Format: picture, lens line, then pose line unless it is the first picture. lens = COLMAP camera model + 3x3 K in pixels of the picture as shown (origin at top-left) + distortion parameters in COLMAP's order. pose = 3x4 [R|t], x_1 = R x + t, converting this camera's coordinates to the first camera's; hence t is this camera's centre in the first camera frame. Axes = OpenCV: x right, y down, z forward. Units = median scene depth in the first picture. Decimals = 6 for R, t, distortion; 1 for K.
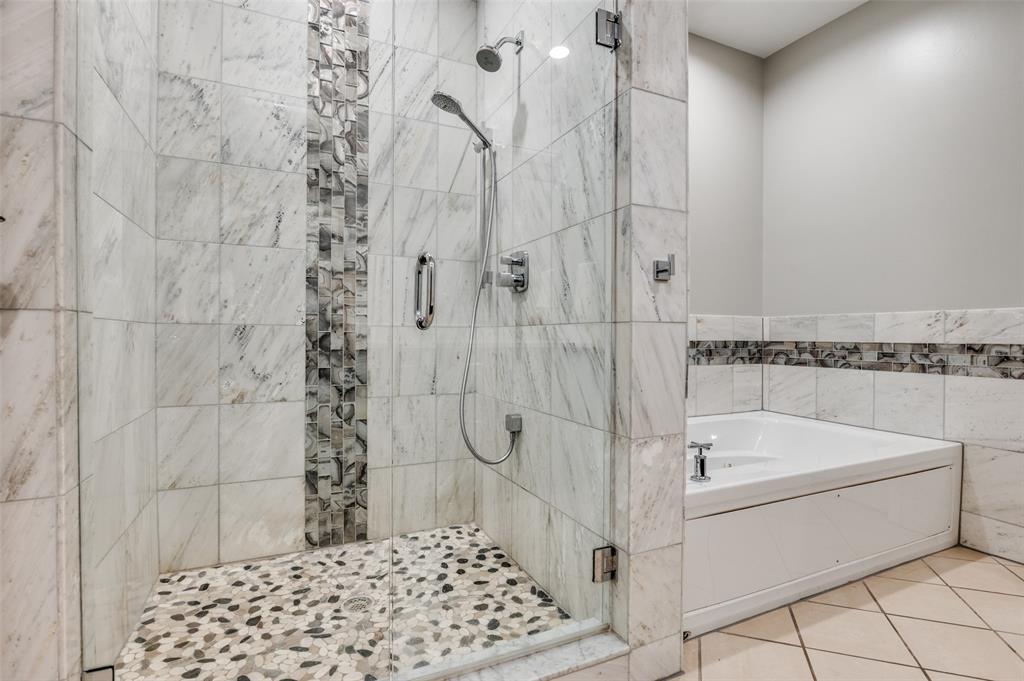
lens RADIAL K [[487.9, 0, 504.9], [0, 487.9, 338.3], [0, 0, 1]] dist [-0.017398, 0.000734]
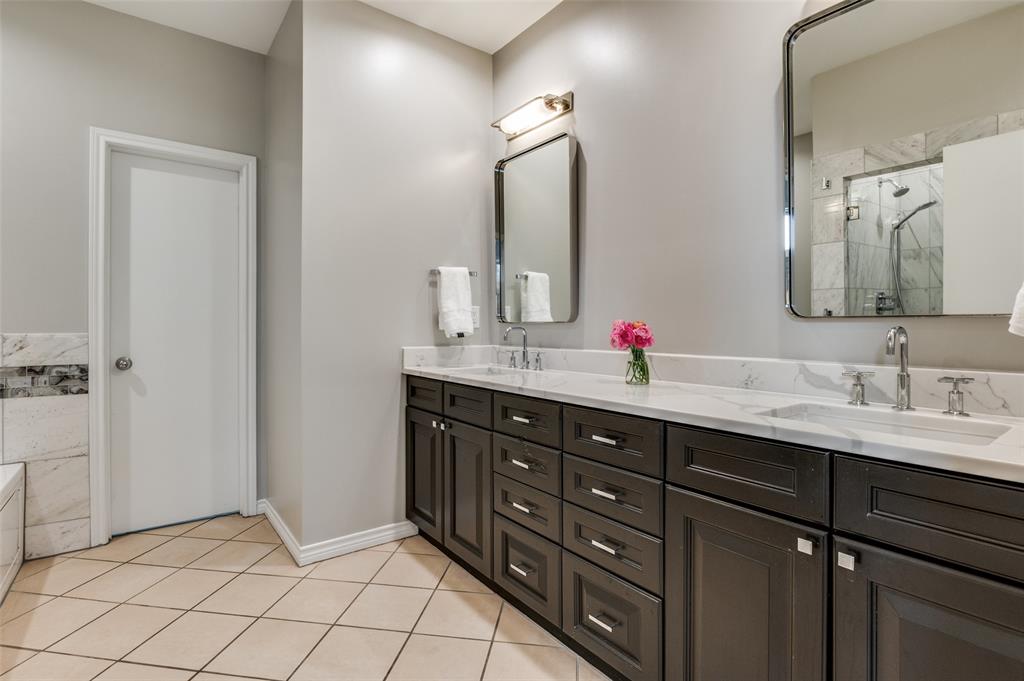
lens RADIAL K [[487.9, 0, 506.3], [0, 487.9, 334.7], [0, 0, 1]] dist [-0.017398, 0.000734]
pose [[-0.219881, -0.012184, 0.975451, -0.286611], [0.010695, 0.999832, 0.014899, -0.062736], [-0.975468, 0.013708, -0.219714, 0.218572]]
